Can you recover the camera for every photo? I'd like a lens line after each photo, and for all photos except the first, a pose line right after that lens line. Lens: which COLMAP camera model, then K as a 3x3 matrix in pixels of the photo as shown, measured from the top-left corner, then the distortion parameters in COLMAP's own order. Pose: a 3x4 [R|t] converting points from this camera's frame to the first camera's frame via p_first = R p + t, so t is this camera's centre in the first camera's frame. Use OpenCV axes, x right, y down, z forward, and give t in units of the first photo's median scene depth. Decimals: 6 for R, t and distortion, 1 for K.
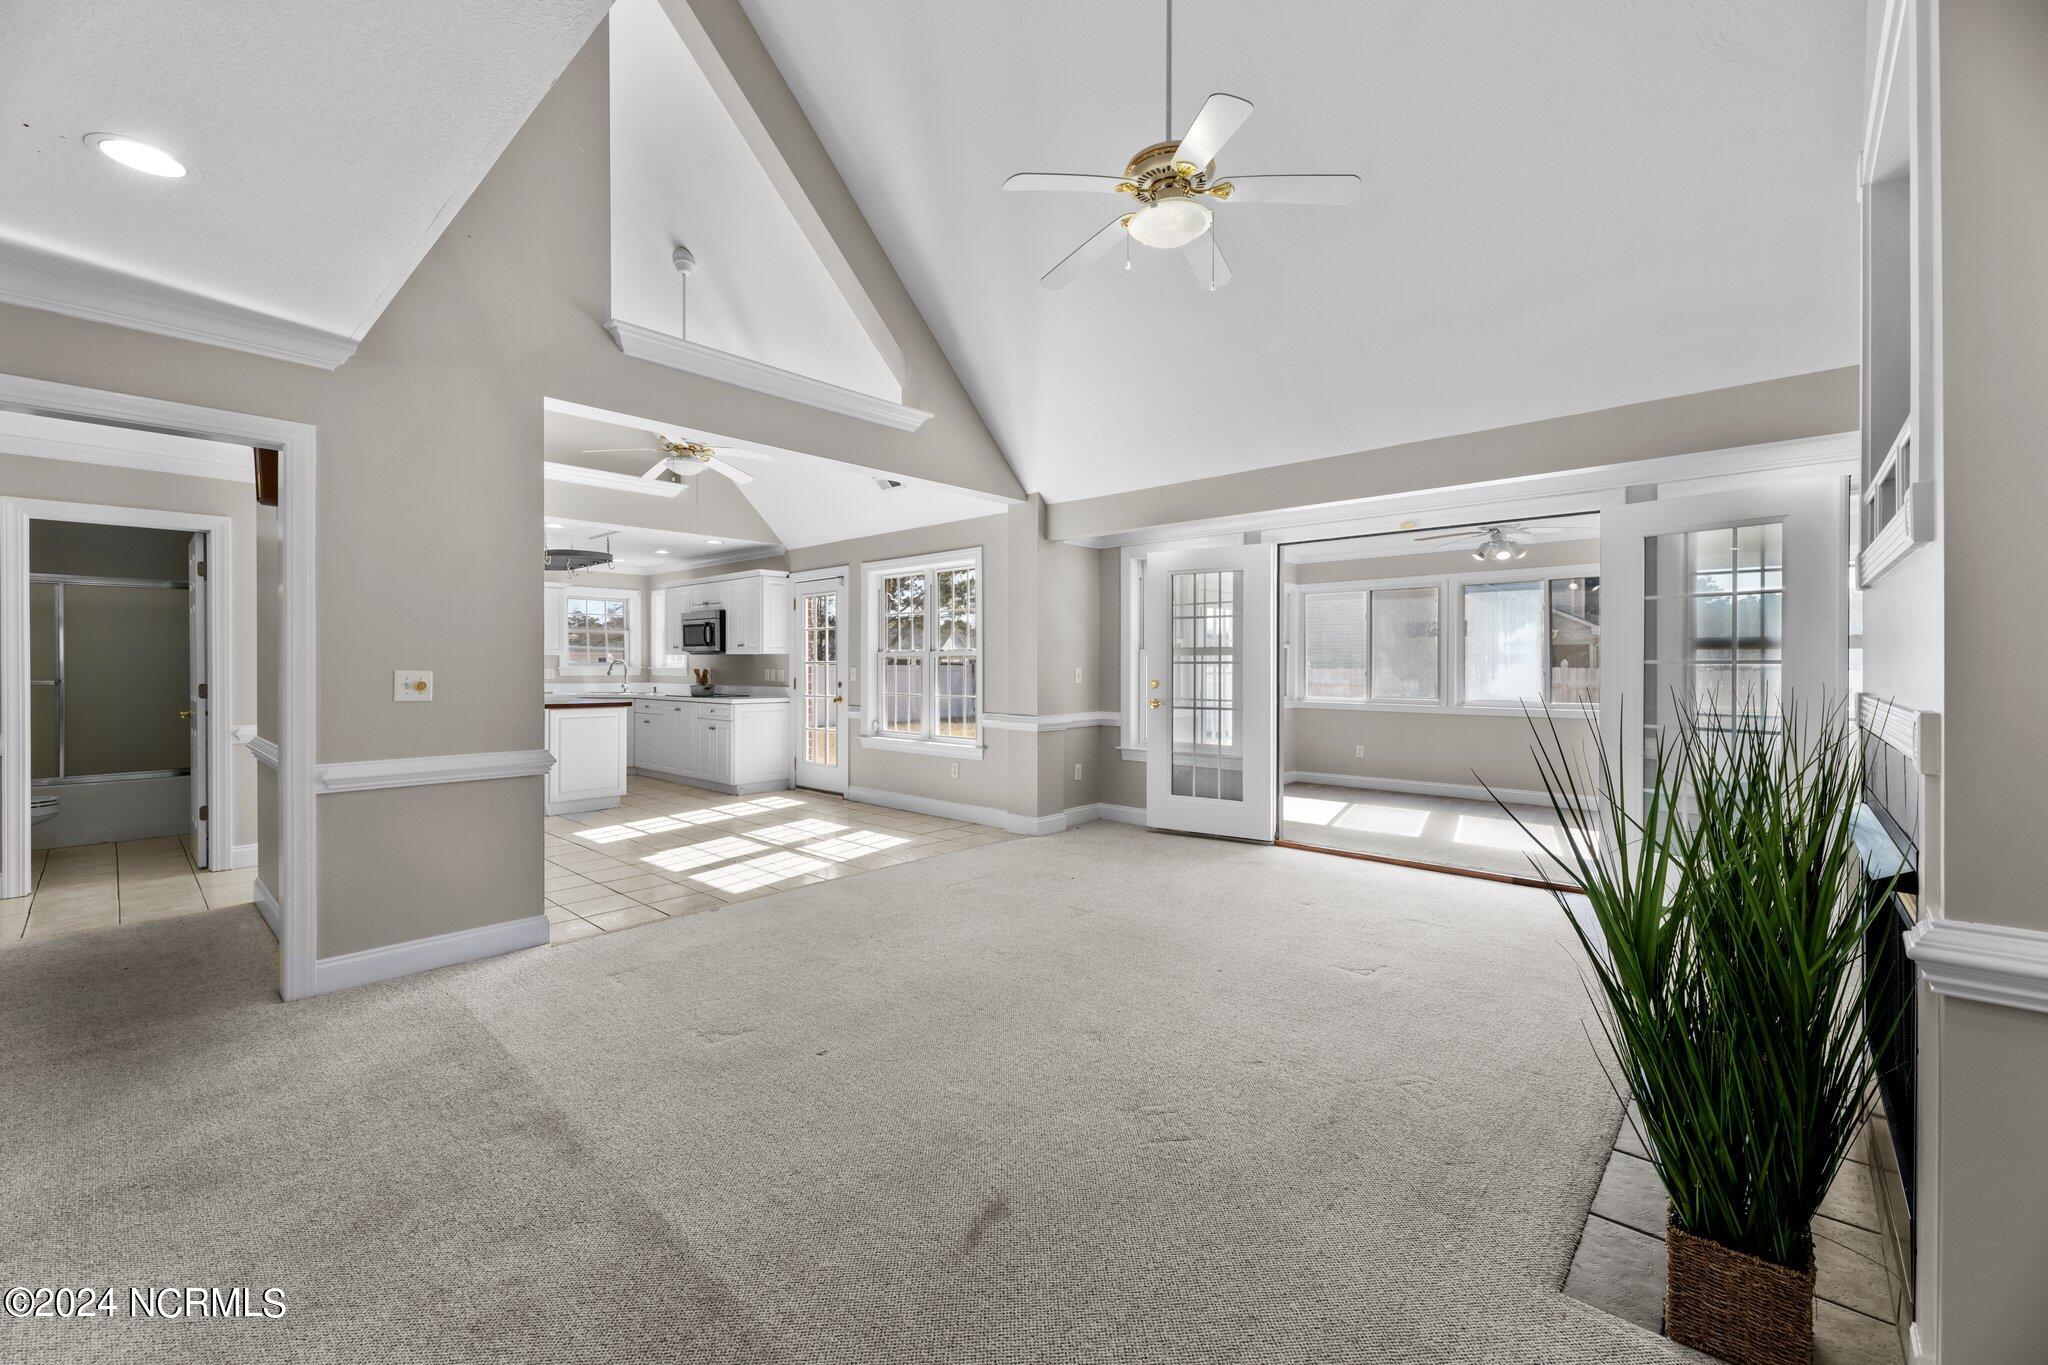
lens RADIAL K [[833.3, 0, 1019.2], [0, 833.3, 669.2], [0, 0, 1]] dist [0.007952, -0.001493]
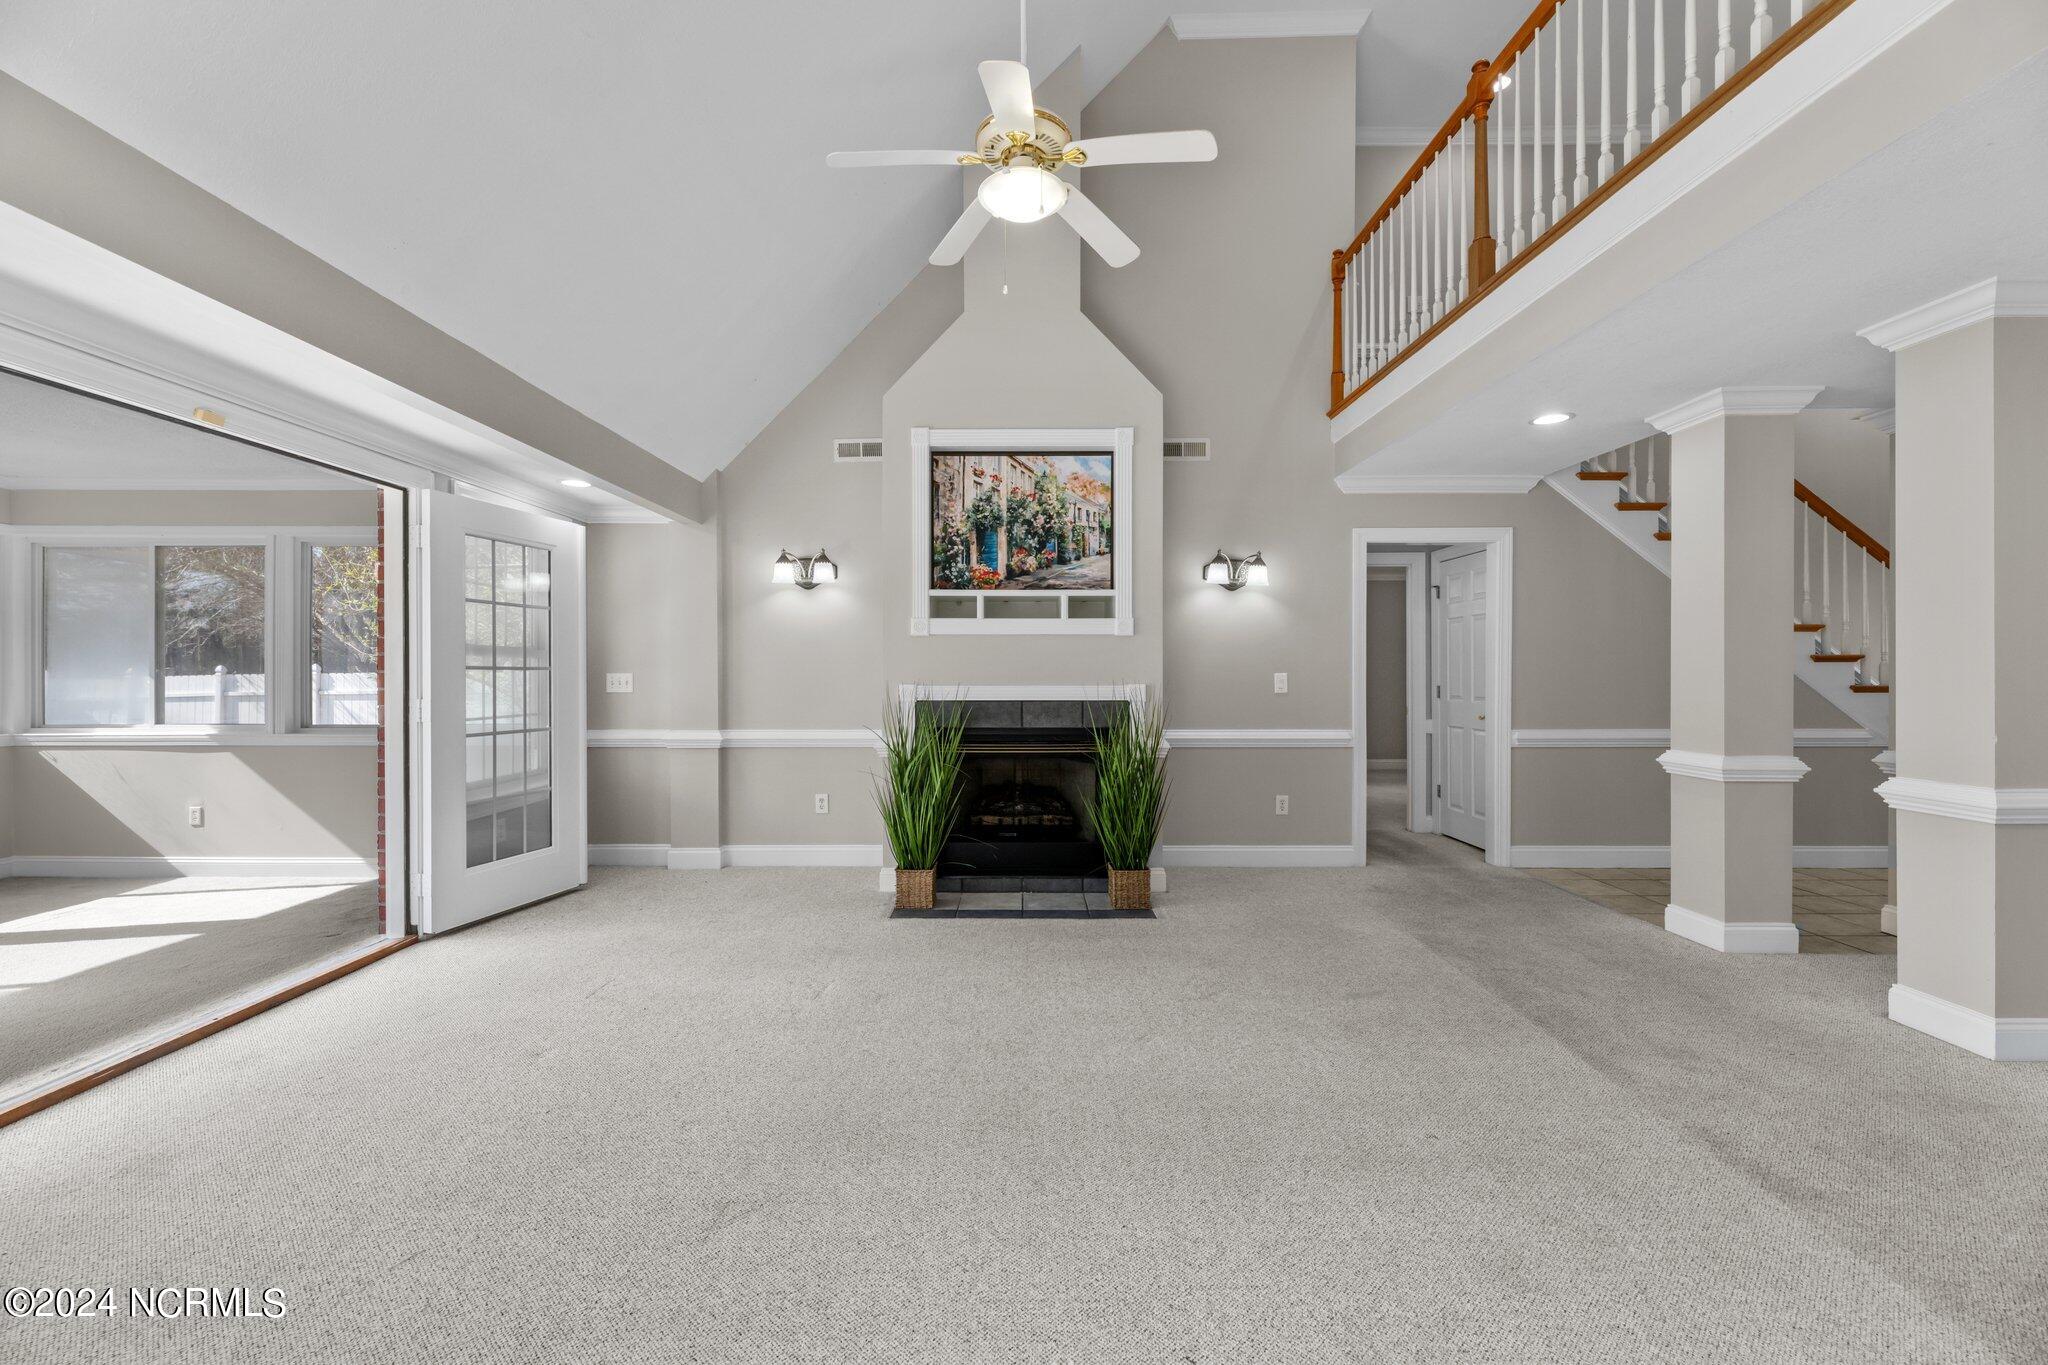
lens RADIAL K [[833.3, 0, 1011.7], [0, 833.3, 673.1], [0, 0, 1]] dist [0.007952, -0.001493]
pose [[-0.671312, -0.002238, 0.741171, -0.257335], [0.003180, 0.999978, 0.005900, -0.004144], [-0.741168, 0.006318, -0.671290, 0.838442]]
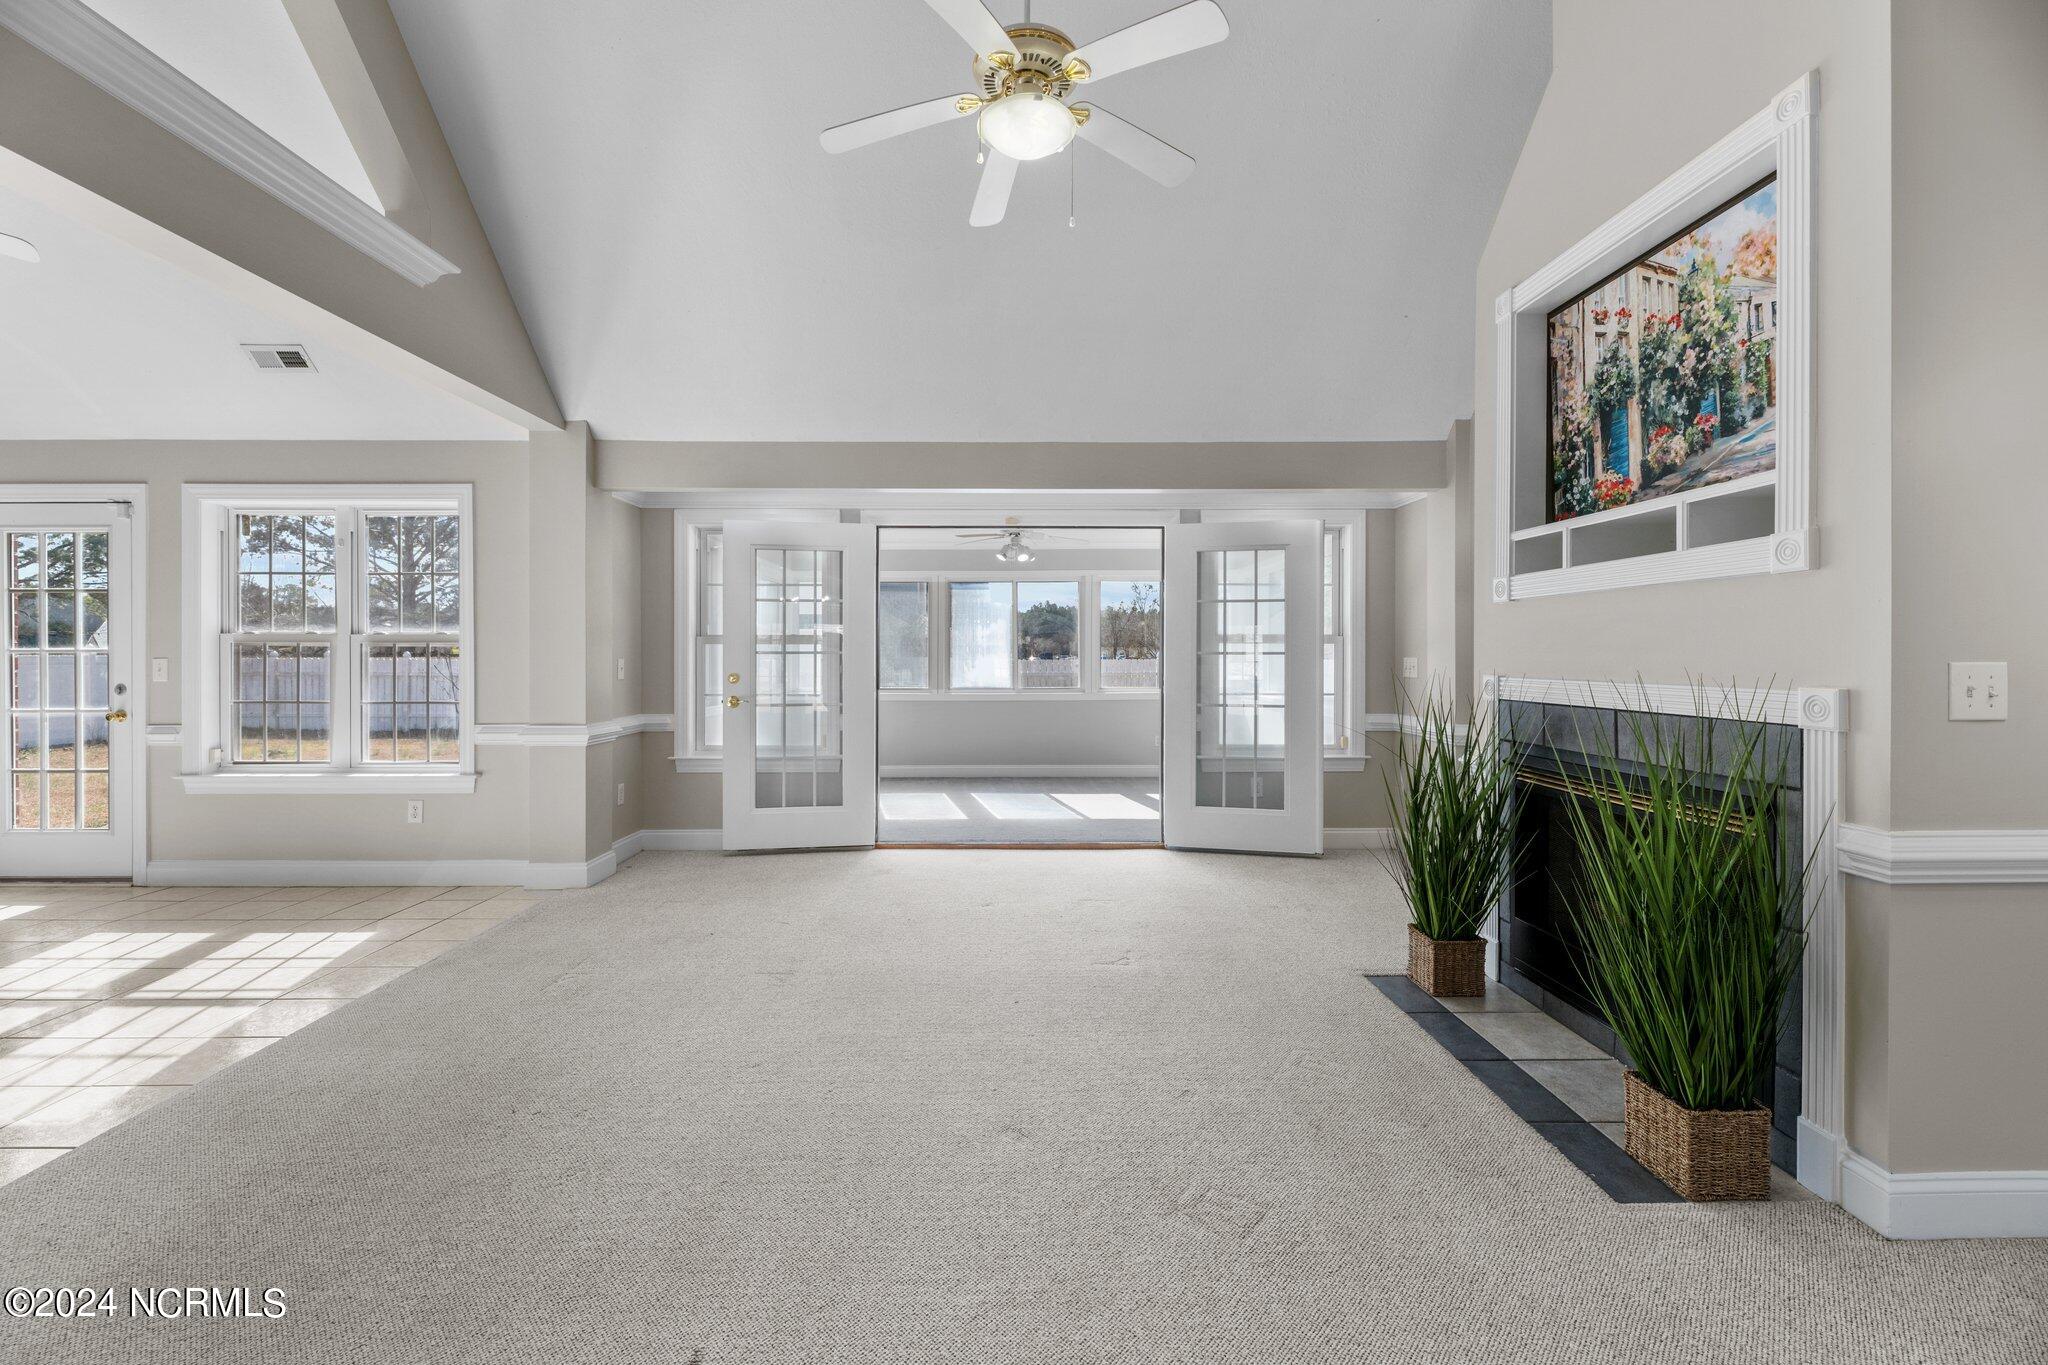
lens RADIAL K [[833.3, 0, 1010.1], [0, 833.3, 659.2], [0, 0, 1]] dist [0.007952, -0.001493]
pose [[0.731700, -0.002852, 0.681621, -0.206685], [0.003180, 0.999995, 0.000770, -0.000793], [-0.681619, 0.001604, 0.731705, 0.203519]]
